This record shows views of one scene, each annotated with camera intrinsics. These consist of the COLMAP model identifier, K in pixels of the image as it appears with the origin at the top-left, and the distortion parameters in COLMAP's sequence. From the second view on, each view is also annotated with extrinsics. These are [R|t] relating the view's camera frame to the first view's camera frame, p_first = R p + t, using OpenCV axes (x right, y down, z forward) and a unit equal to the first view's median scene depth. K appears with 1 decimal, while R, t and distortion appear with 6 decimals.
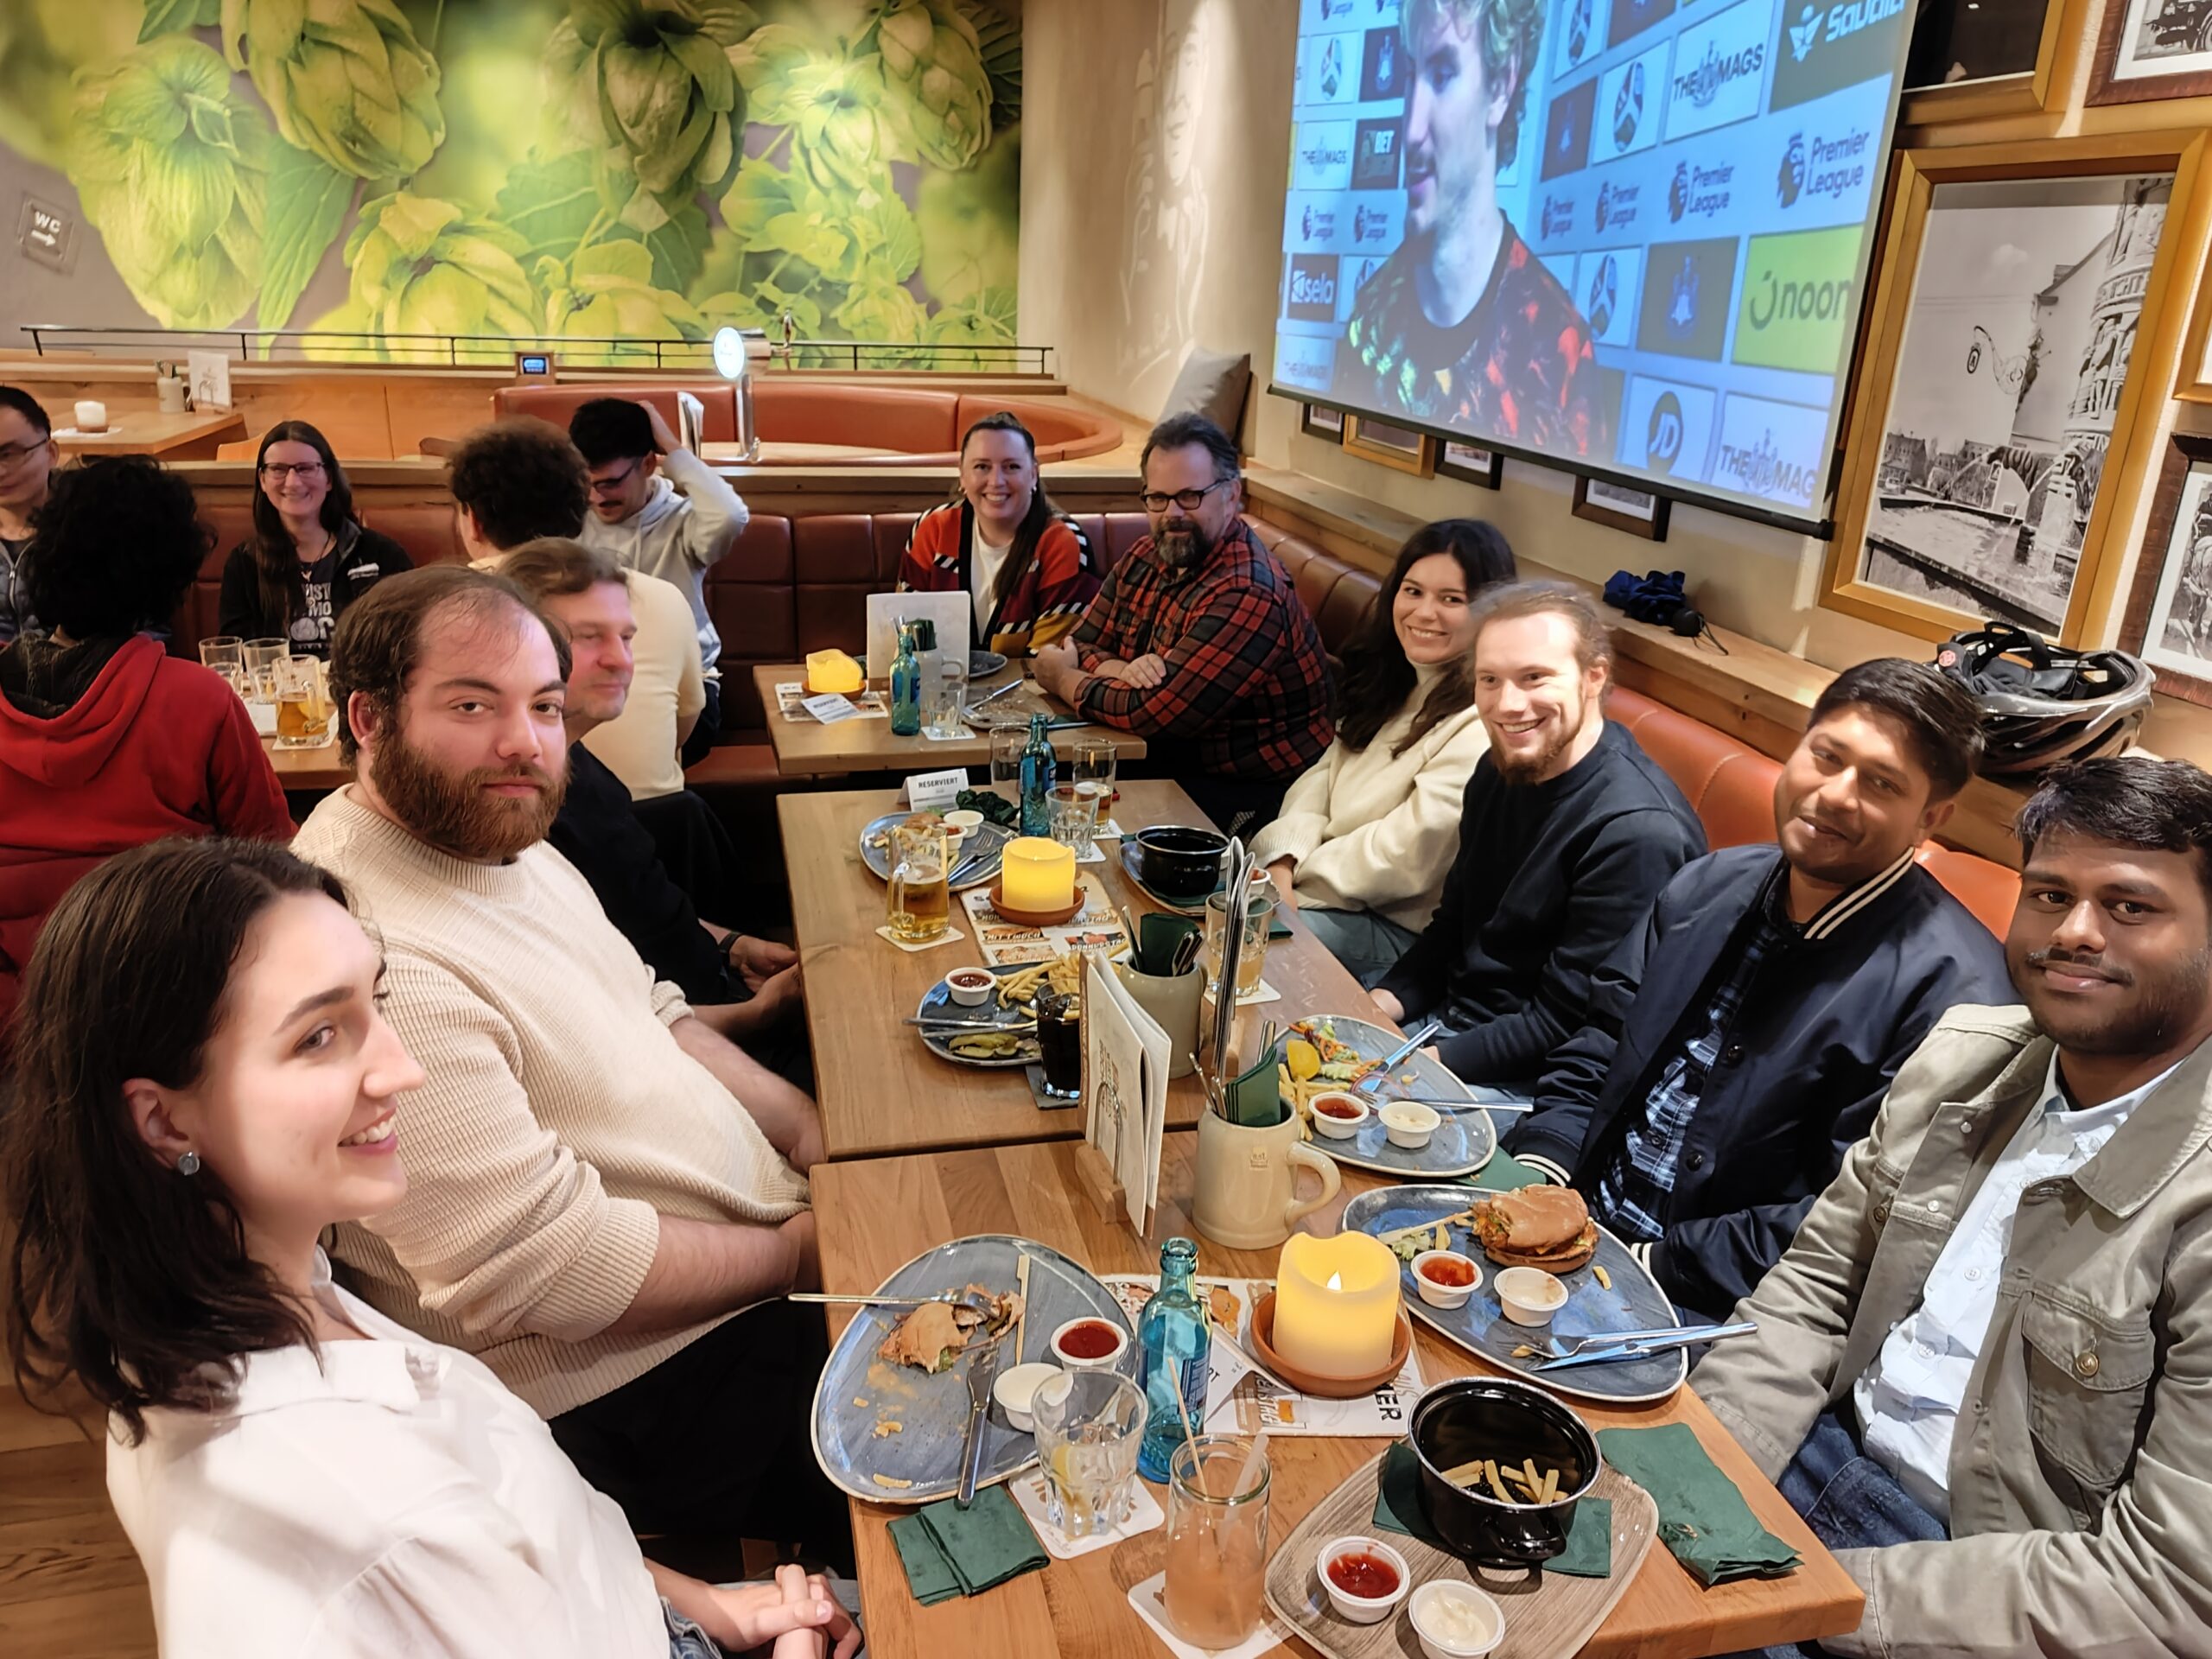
lens RADIAL K [[1569.9, 0, 1097.4], [0, 1569.9, 838.6], [0, 0, 1]] dist [0.021961, 0.005747]
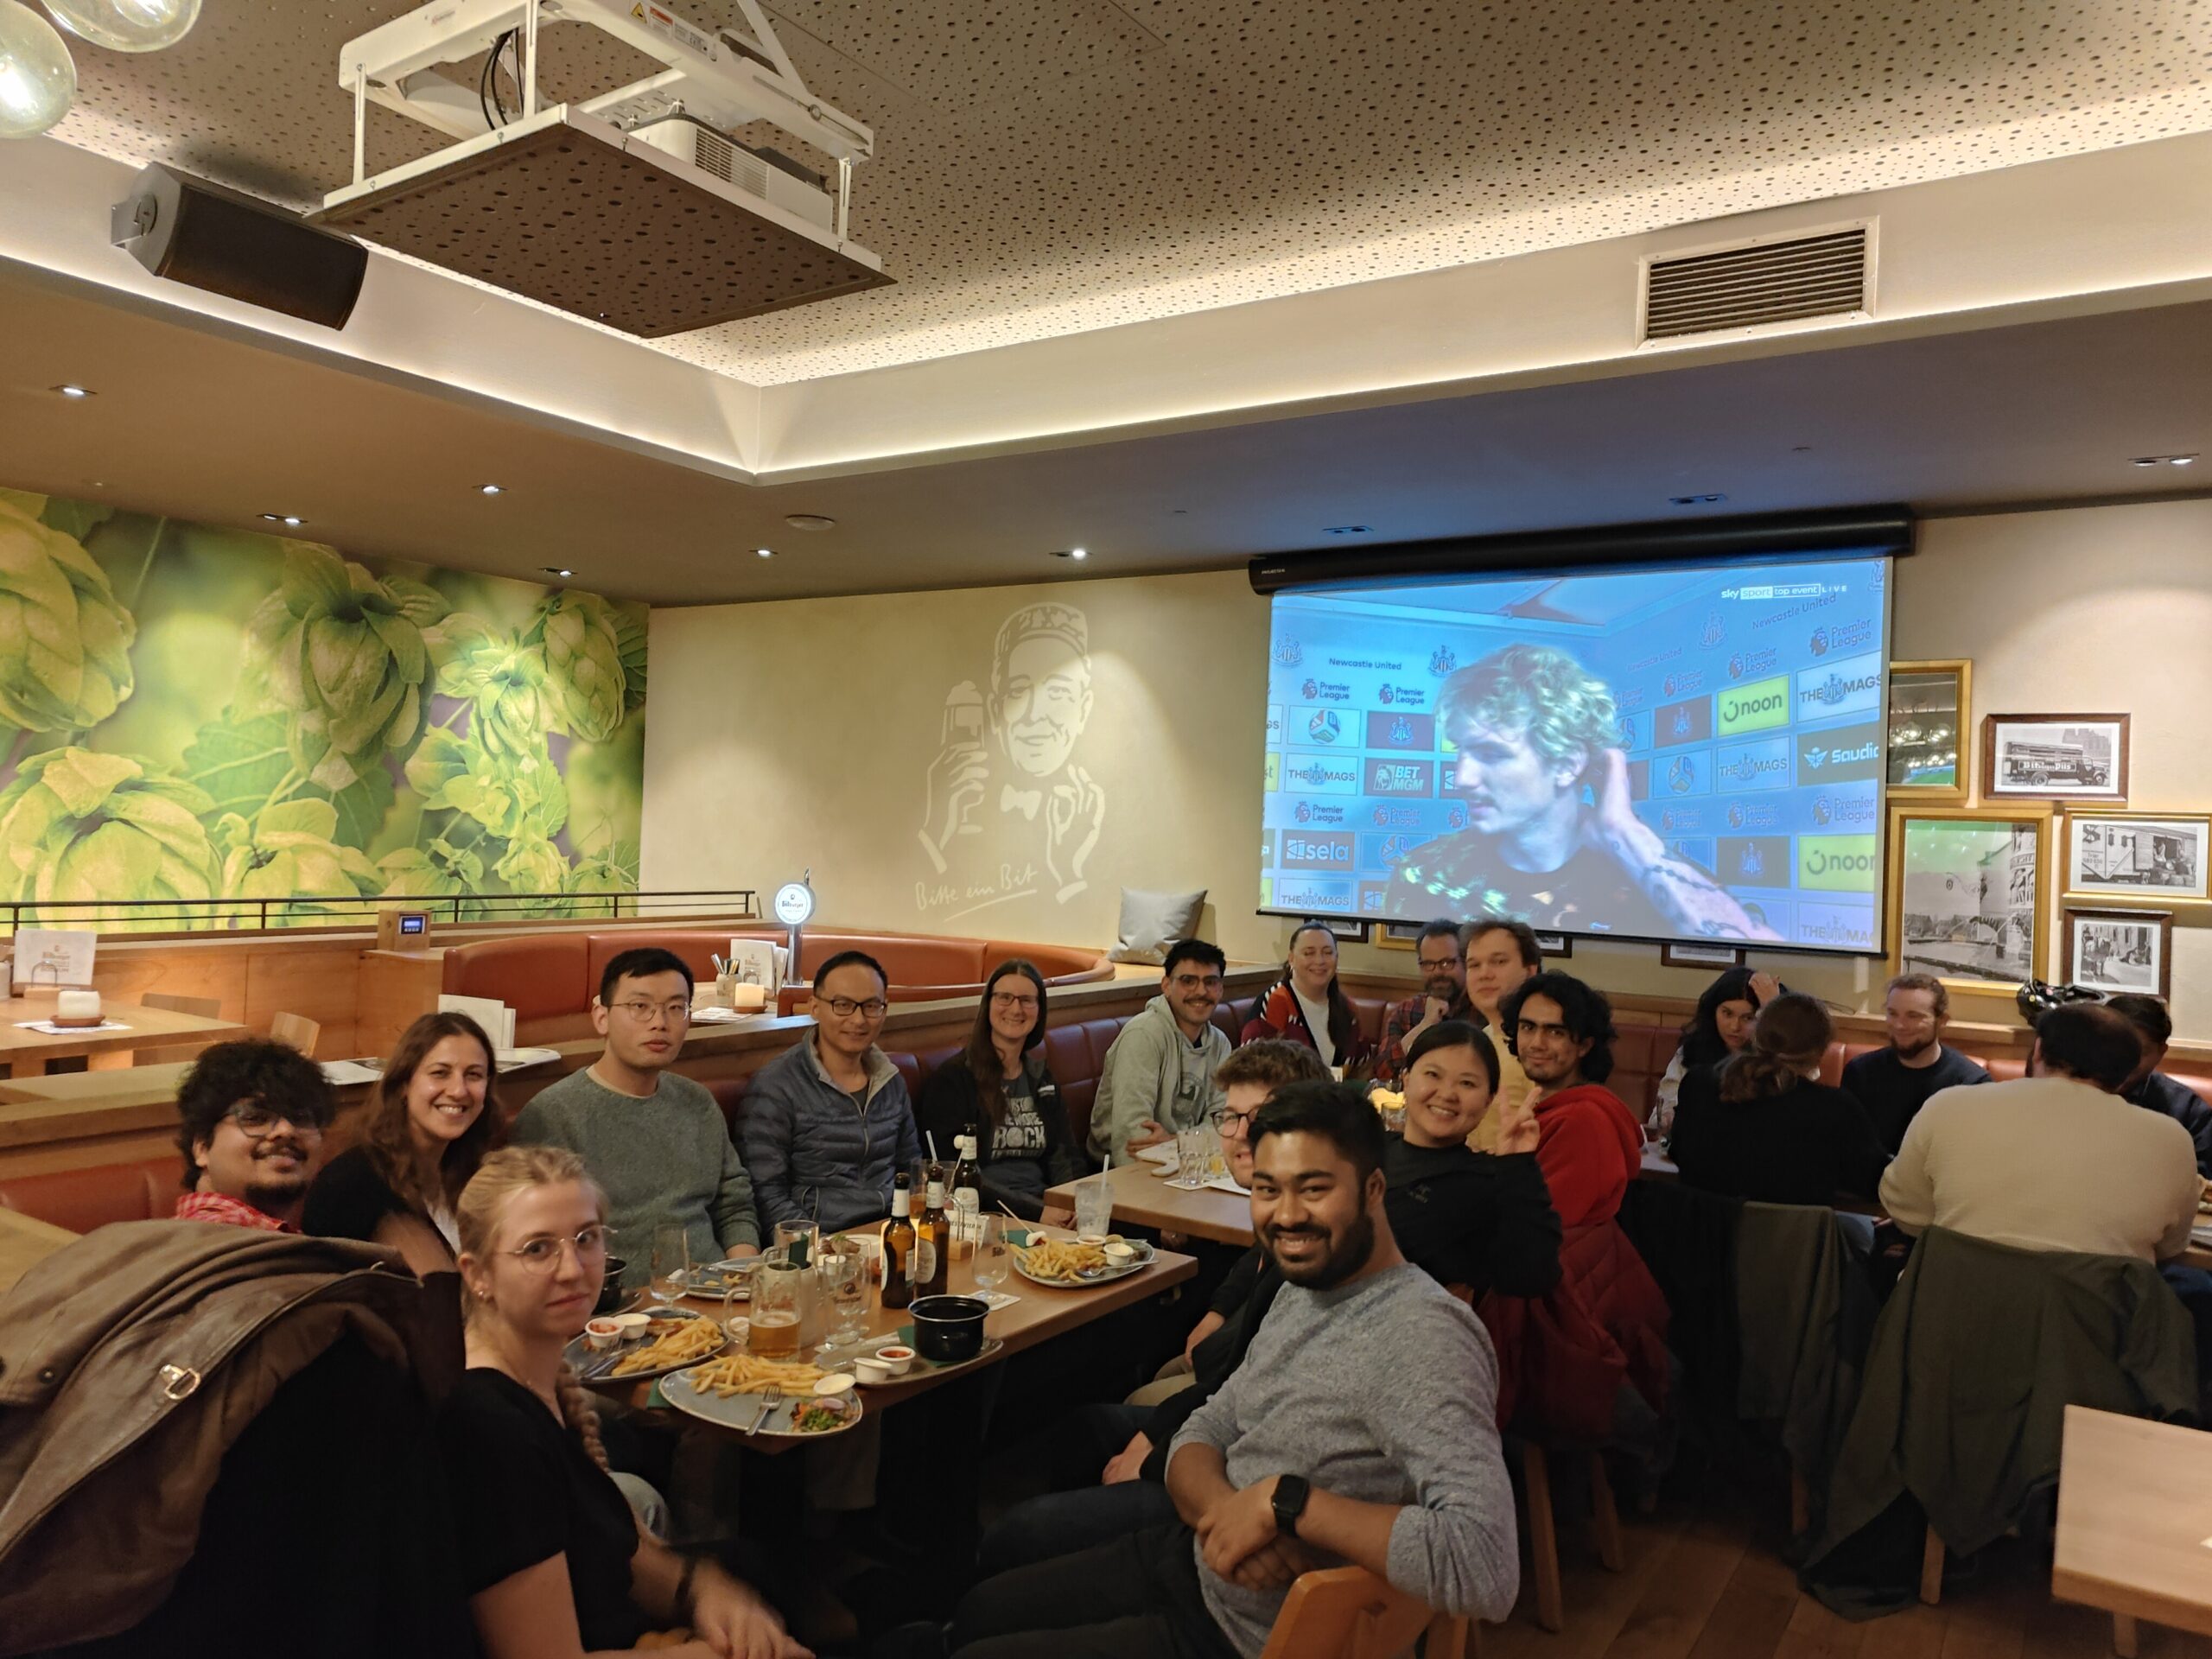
lens RADIAL K [[1569.9, 0, 1101.8], [0, 1569.9, 827.8], [0, 0, 1]] dist [0.021961, 0.005747]
pose [[0.719393, 0.002688, 0.694599, -0.626290], [0.225614, 0.944868, -0.237324, -0.025505], [-0.656942, 0.327440, 0.679125, 0.036655]]
